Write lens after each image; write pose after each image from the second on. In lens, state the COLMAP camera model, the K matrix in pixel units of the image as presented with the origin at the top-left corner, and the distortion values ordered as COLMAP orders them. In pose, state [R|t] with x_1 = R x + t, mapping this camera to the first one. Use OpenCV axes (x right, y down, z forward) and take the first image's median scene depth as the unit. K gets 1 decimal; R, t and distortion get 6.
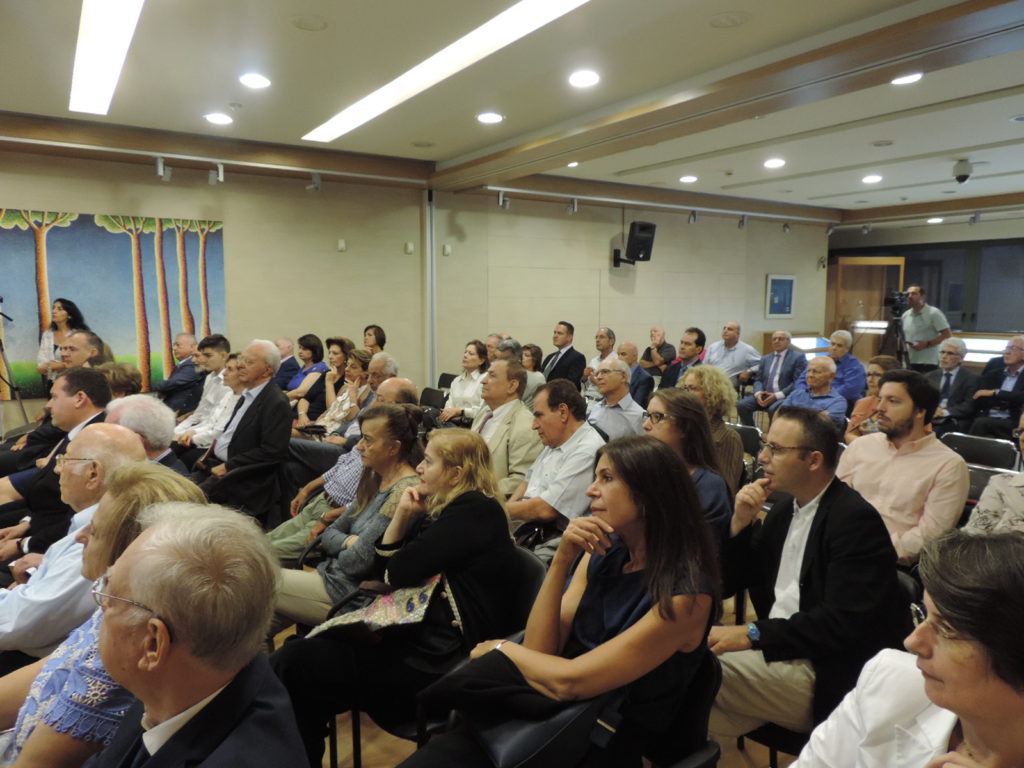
lens RADIAL K [[732.4, 0, 512.0], [0, 732.4, 384.0], [0, 0, 1]] dist [-0.015198, -0.004714]
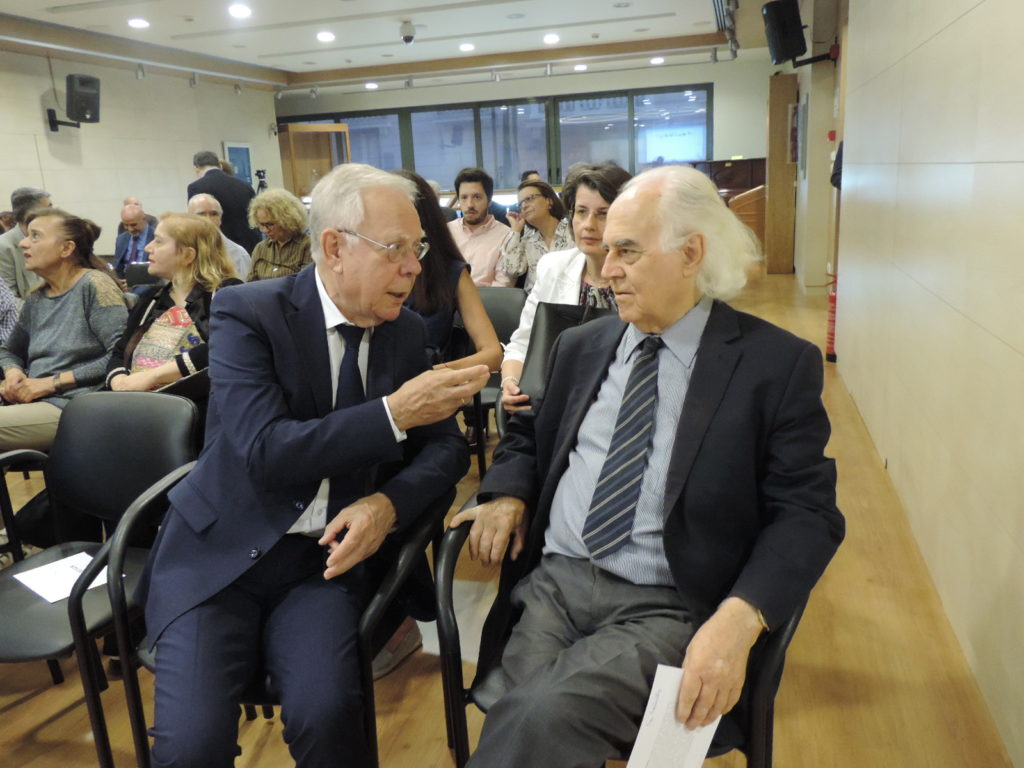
lens RADIAL K [[819.2, 0, 515.3], [0, 819.2, 389.7], [0, 0, 1]] dist [-0.010420, -0.003377]
pose [[0.745408, -0.202556, 0.635089, -0.135555], [0.125161, 0.978300, 0.165118, 0.046659], [-0.654753, -0.043592, 0.754585, -0.059473]]
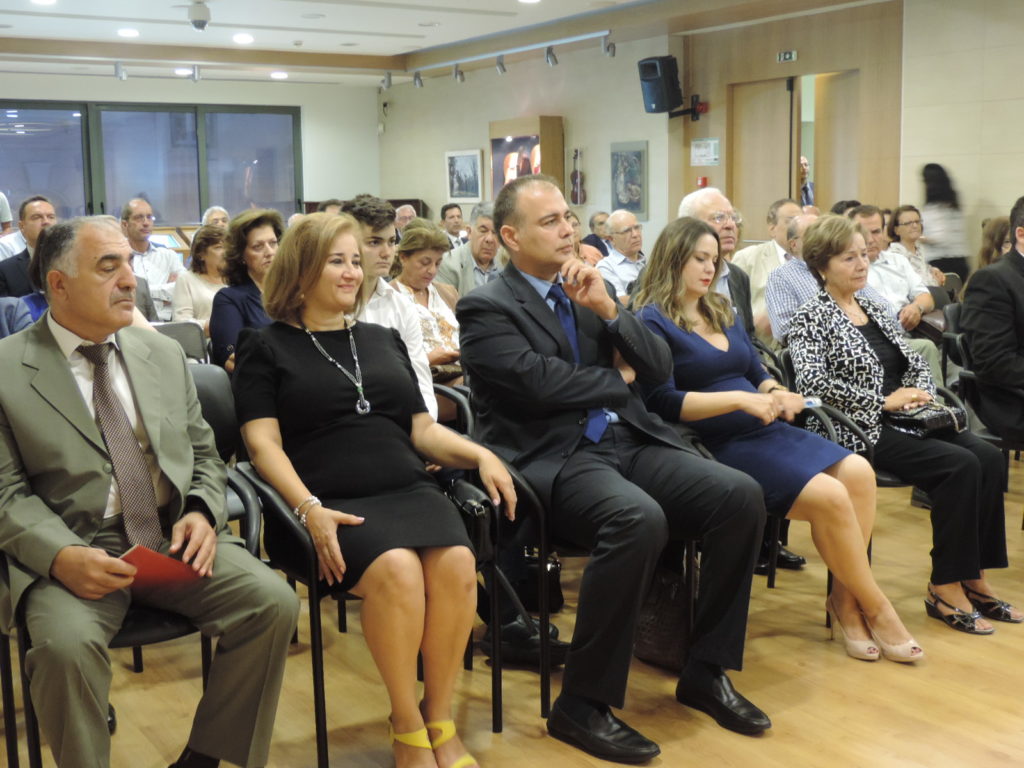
lens RADIAL K [[1310.4, 0, 512.0], [0, 1310.4, 384.0], [0, 0, 1]] dist [-0.048011, 0.013588]
pose [[-0.000199, -0.137503, 0.990501, -0.772372], [0.126903, 0.982490, 0.136416, -0.033865], [-0.991915, 0.125725, 0.017254, 0.583073]]
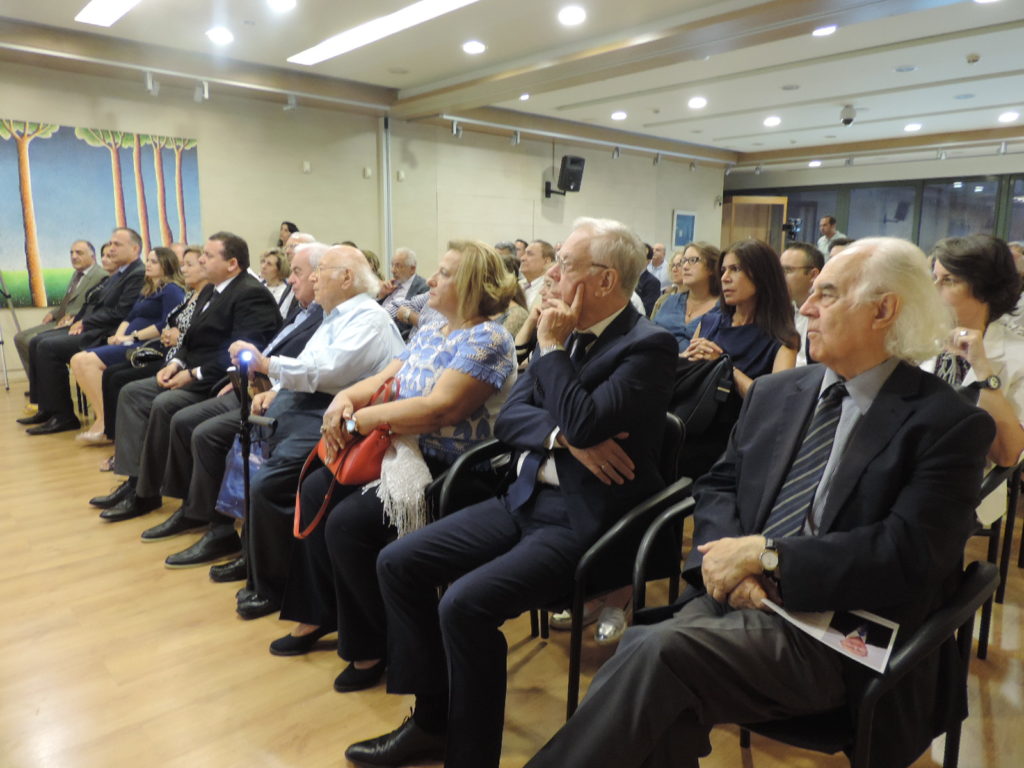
lens RADIAL K [[732.4, 0, 512.0], [0, 732.4, 384.0], [0, 0, 1]] dist [-0.015198, -0.004714]
pose [[0.986530, -0.022746, 0.161991, -0.111622], [0.012237, 0.997772, 0.065579, 0.053964], [-0.163122, -0.062714, 0.984611, -0.101883]]
